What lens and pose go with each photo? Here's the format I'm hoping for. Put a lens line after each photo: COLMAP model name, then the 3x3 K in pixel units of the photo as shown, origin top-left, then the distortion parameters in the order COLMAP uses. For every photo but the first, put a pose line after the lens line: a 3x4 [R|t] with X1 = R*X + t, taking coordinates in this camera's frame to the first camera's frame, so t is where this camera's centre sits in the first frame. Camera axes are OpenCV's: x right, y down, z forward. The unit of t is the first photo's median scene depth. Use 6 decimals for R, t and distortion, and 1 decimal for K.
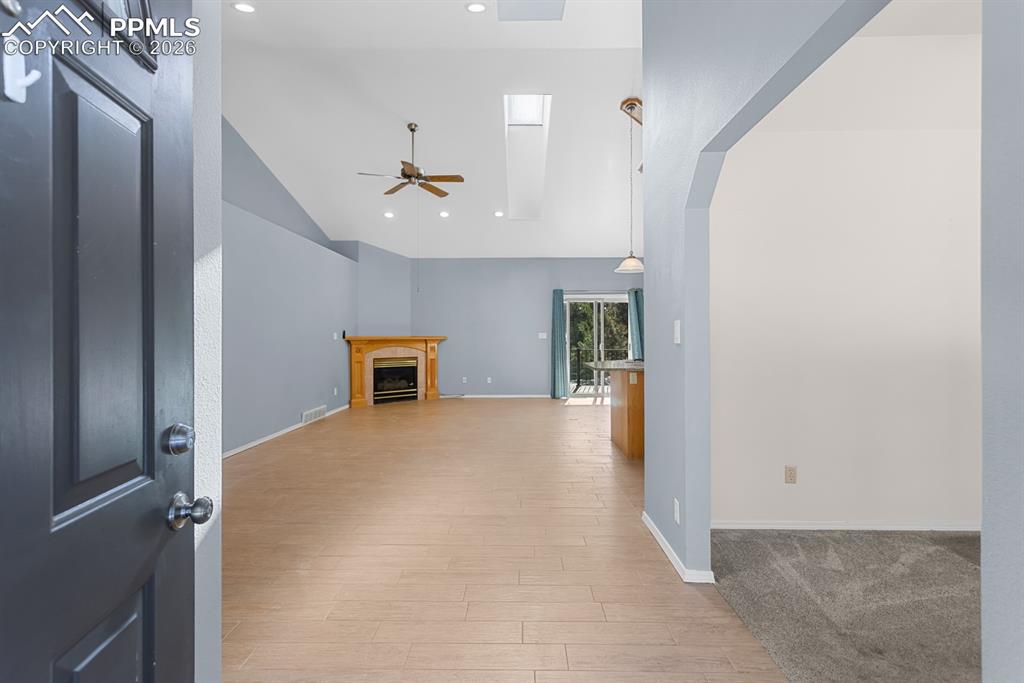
lens RADIAL K [[493.1, 0, 508.2], [0, 493.1, 341.8], [0, 0, 1]] dist [-0.001527, 0.003988]
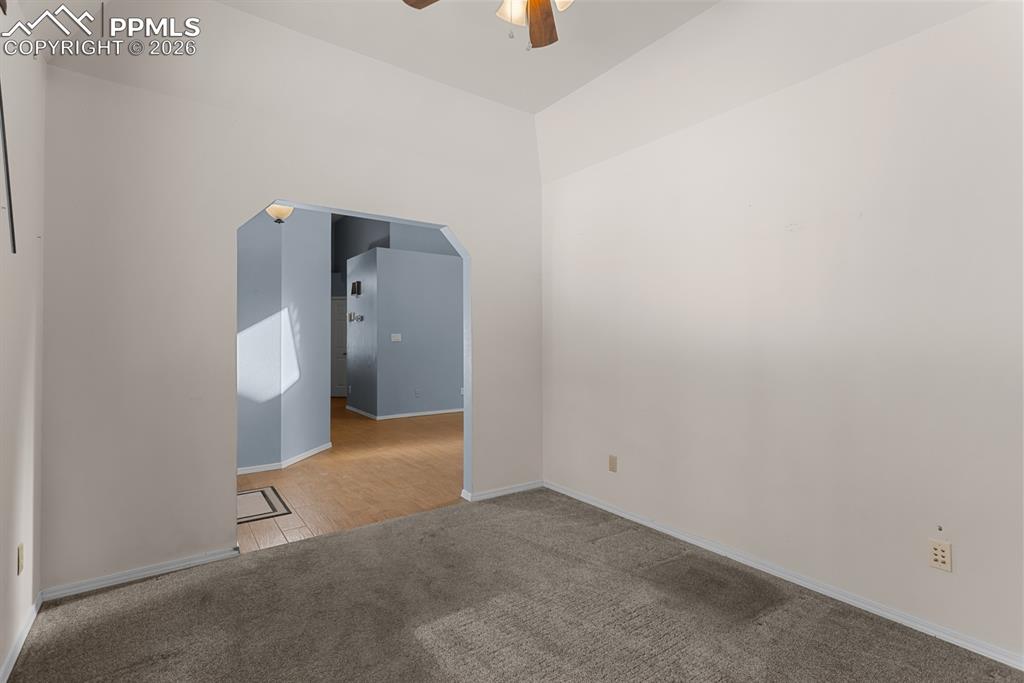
lens RADIAL K [[493.1, 0, 509.4], [0, 493.1, 340.7], [0, 0, 1]] dist [-0.001527, 0.003988]
pose [[0.591562, 0.002131, -0.806257, 1.356381], [-0.005574, 0.999983, -0.001447, -0.004821], [0.806240, 0.005350, 0.591564, 0.154325]]
